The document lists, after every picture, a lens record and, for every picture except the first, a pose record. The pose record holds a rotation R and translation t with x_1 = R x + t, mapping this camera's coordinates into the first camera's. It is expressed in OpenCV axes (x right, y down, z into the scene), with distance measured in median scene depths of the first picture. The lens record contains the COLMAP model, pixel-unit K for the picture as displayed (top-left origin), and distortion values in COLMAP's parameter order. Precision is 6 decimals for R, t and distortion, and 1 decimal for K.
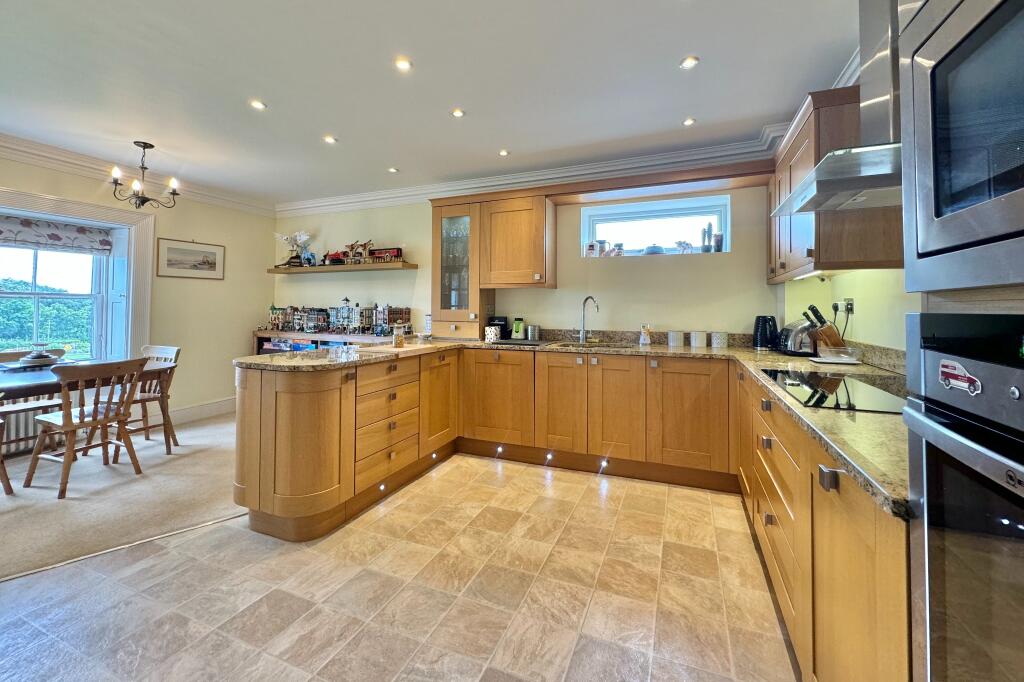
lens RADIAL K [[410.7, 0, 515.1], [0, 410.7, 302.2], [0, 0, 1]] dist [-0.003762, 0.001006]
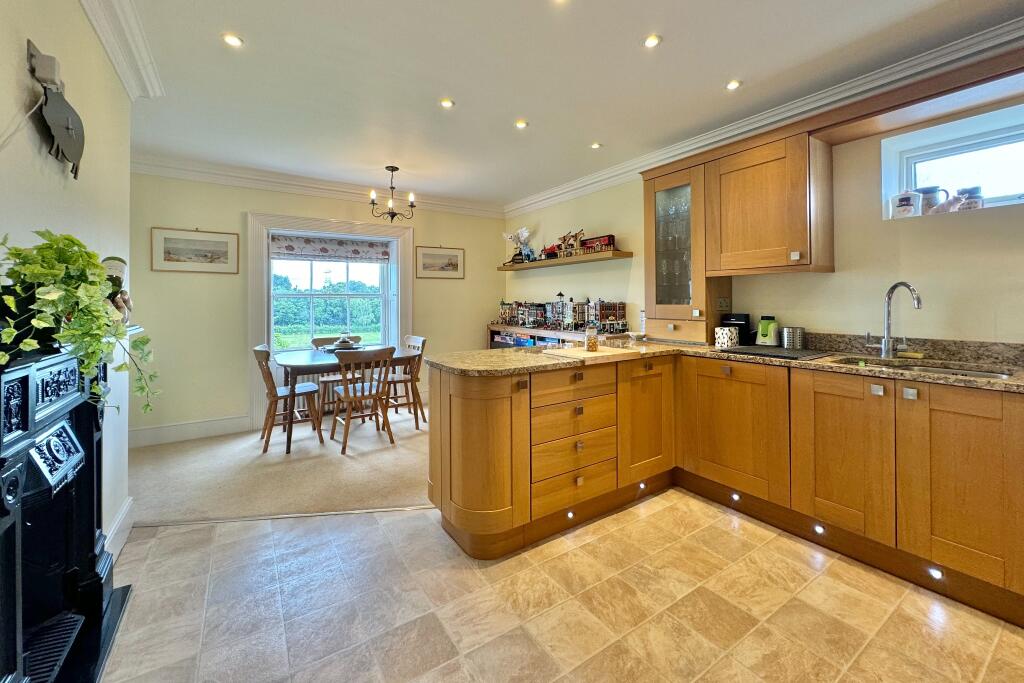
lens RADIAL K [[410.7, 0, 513.4], [0, 410.7, 299.5], [0, 0, 1]] dist [-0.003762, 0.001006]
pose [[0.828278, -0.011374, -0.560202, 0.050769], [0.017688, 0.999826, 0.005852, -0.002609], [0.560038, -0.014756, 0.828335, 0.197380]]
